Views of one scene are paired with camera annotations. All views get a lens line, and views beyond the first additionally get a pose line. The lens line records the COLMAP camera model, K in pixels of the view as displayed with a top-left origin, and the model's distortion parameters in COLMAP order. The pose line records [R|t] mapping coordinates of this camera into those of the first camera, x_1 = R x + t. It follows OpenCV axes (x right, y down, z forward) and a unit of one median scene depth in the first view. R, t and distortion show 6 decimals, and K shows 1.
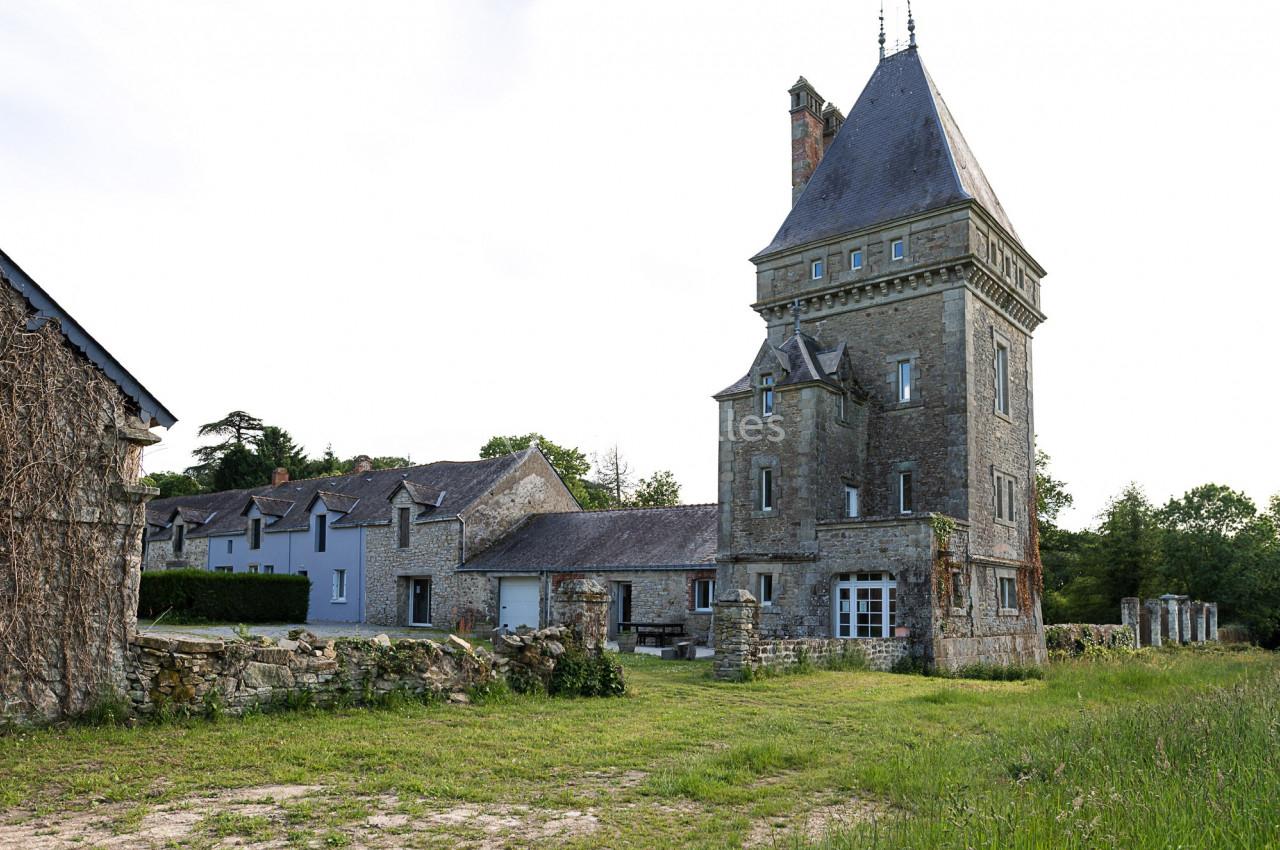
lens RADIAL K [[917.8, 0, 639.2], [0, 917.8, 474.1], [0, 0, 1]] dist [-0.031690, 0.003480]
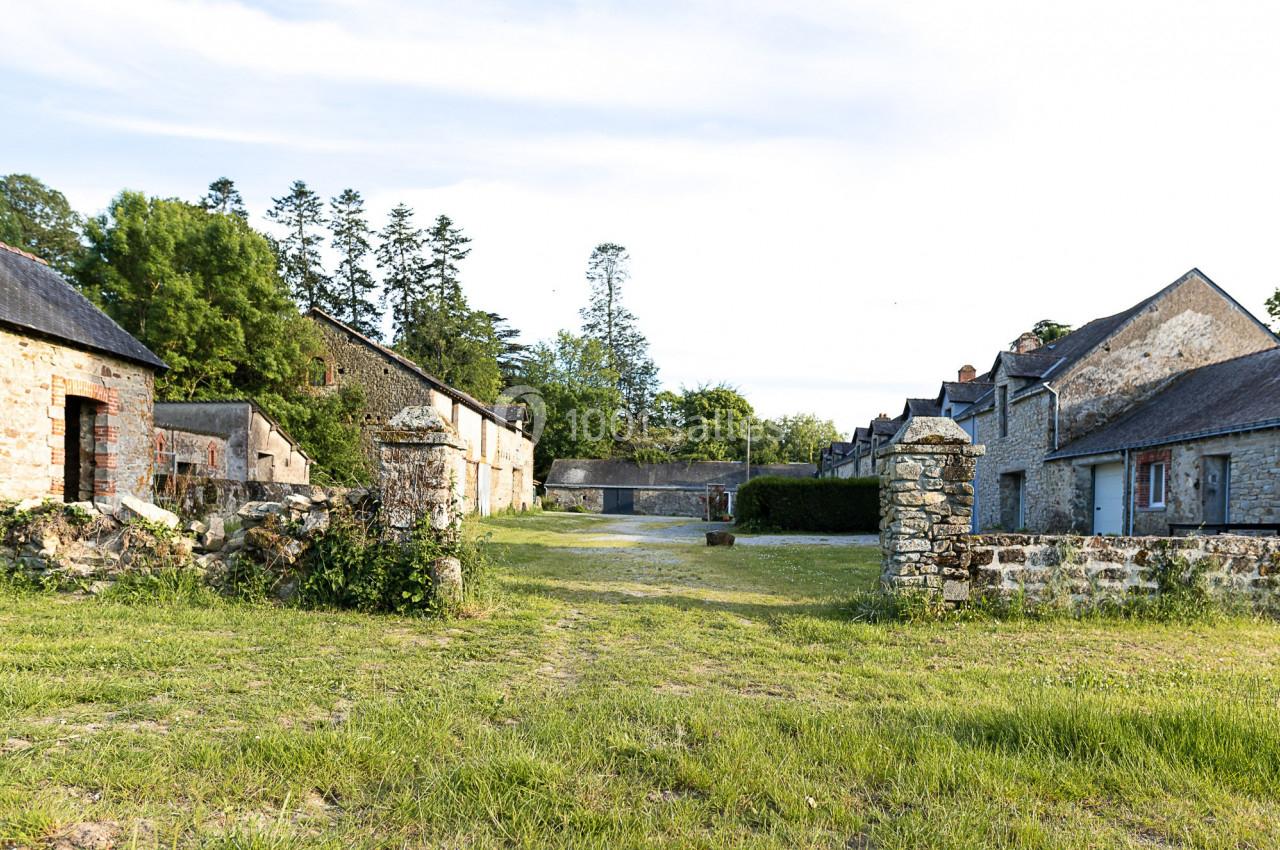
lens RADIAL K [[917.8, 0, 639.2], [0, 917.8, 474.1], [0, 0, 1]] dist [-0.031690, 0.003480]
pose [[0.583370, -0.050144, -0.810658, 0.203600], [0.112729, 0.993431, 0.019674, 0.067908], [0.804346, -0.102862, 0.585190, 0.330710]]
